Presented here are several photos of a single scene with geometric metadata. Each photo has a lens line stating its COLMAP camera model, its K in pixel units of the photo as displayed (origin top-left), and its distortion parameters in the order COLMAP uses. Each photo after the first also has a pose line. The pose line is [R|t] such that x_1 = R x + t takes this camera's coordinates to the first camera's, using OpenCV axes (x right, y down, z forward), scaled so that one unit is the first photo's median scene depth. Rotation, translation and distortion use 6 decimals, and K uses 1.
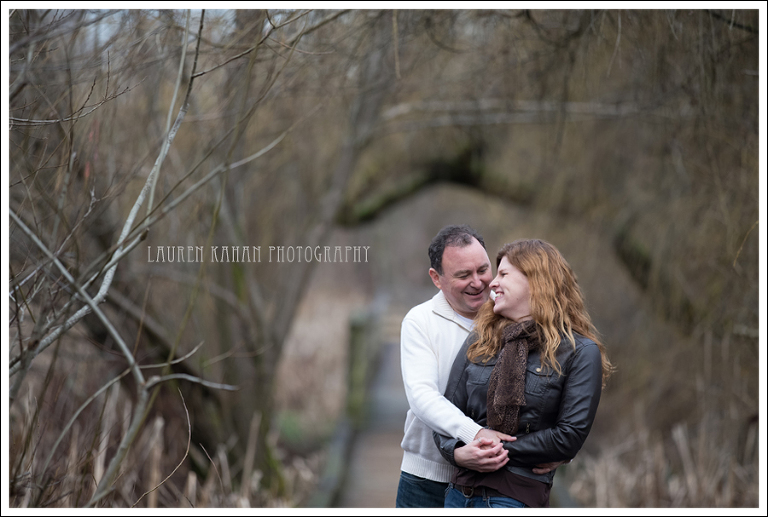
lens RADIAL K [[4397.8, 0, 384.0], [0, 4397.8, 258.5], [0, 0, 1]] dist [-0.029948, -3.548019]
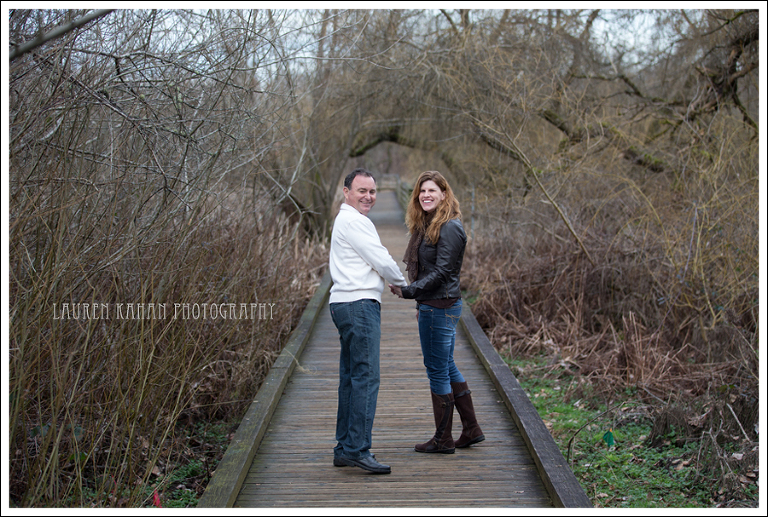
lens RADIAL K [[1673.2, 0, 384.0], [0, 1673.2, 258.5], [0, 0, 1]] dist [-0.000232, -0.001645]
pose [[0.999150, -0.040862, 0.005499, 0.010277], [0.040472, 0.997472, 0.058410, -0.011770], [-0.007872, -0.058137, 0.998278, -0.395393]]
